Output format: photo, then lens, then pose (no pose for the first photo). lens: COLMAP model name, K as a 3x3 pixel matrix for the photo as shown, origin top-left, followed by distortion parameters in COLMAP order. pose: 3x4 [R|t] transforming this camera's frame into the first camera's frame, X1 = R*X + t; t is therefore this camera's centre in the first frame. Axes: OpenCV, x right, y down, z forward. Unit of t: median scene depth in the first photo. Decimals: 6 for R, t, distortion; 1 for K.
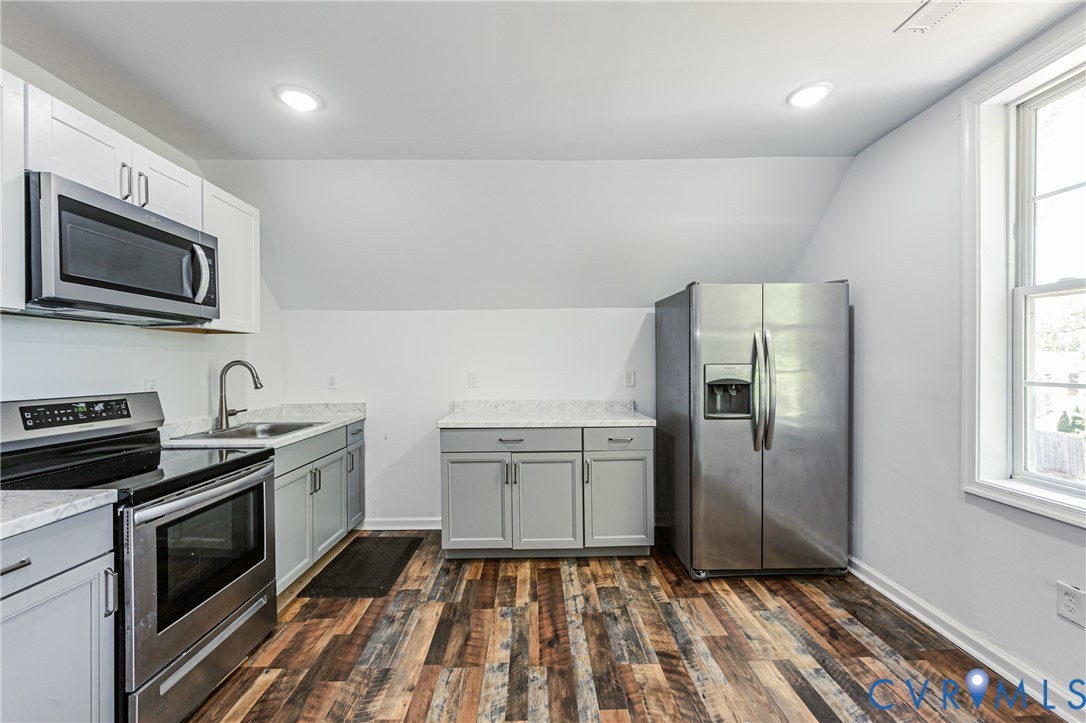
lens RADIAL K [[436.0, 0, 537.2], [0, 436.0, 364.0], [0, 0, 1]] dist [-0.000288, -0.000239]
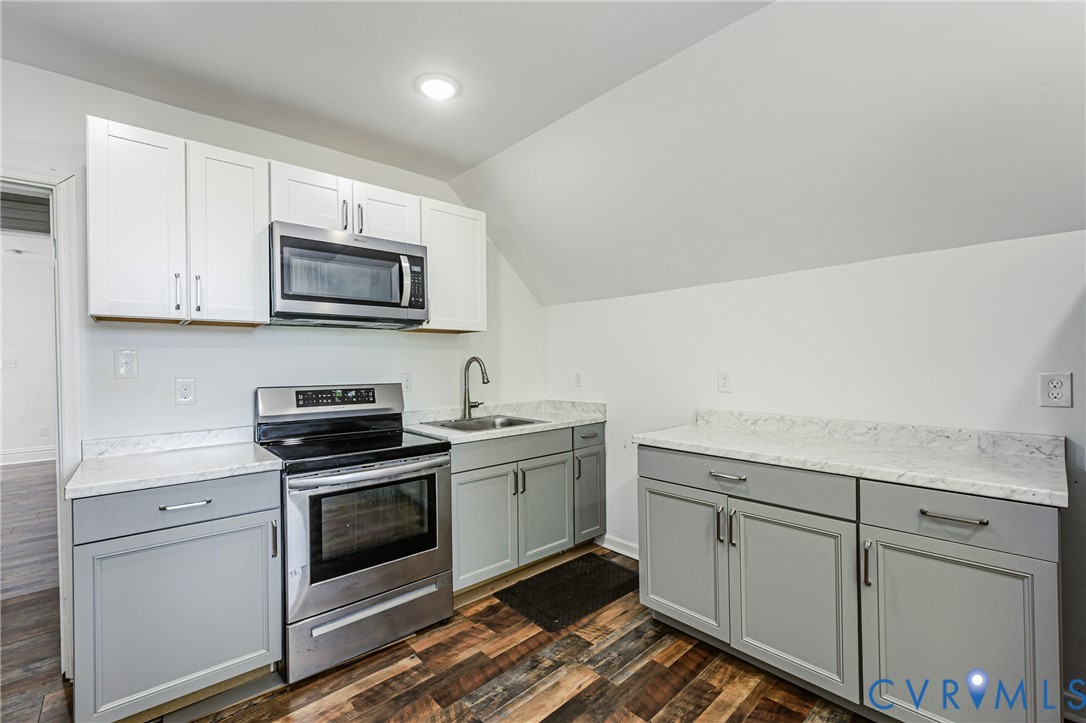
lens RADIAL K [[466.6, 0, 537.7], [0, 466.6, 365.4], [0, 0, 1]] dist [0.000075, -0.000659]
pose [[0.659405, 0.005205, -0.751770, 0.345957], [0.004032, 0.999937, 0.010460, 0.001898], [0.751777, -0.009928, 0.659343, 0.426240]]
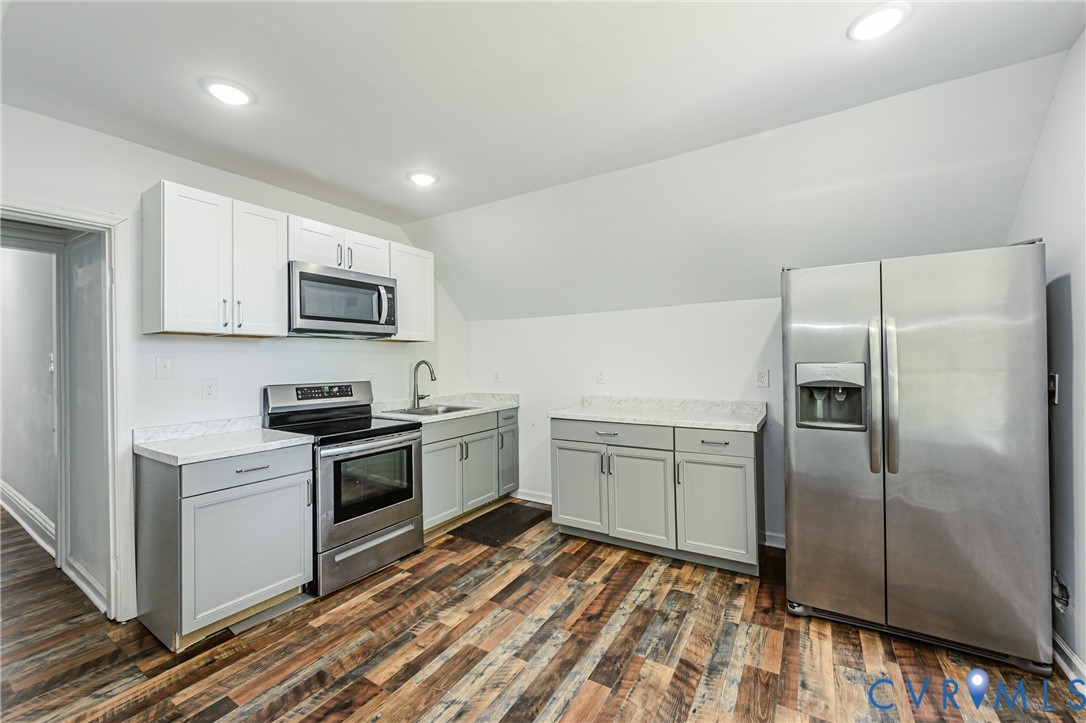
lens RADIAL K [[436.0, 0, 537.2], [0, 436.0, 357.7], [0, 0, 1]] dist [-0.000288, -0.000239]
pose [[0.840146, -0.007406, -0.542310, 0.482524], [0.005272, 0.999971, -0.005488, -0.008759], [0.542335, 0.001752, 0.840161, 0.004352]]
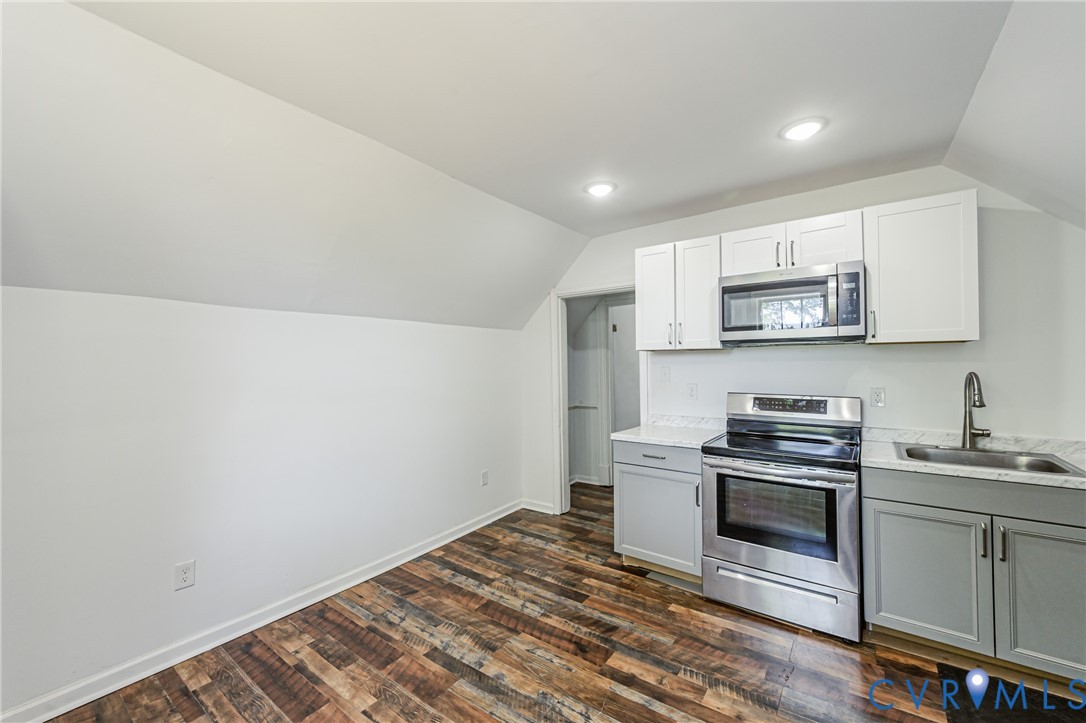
lens RADIAL K [[436.0, 0, 538.7], [0, 436.0, 359.0], [0, 0, 1]] dist [-0.000288, -0.000239]
pose [[-0.599605, 0.004337, -0.800285, 0.615610], [0.011603, 0.999927, -0.003275, -0.049220], [0.800212, -0.011249, -0.599611, 0.999392]]
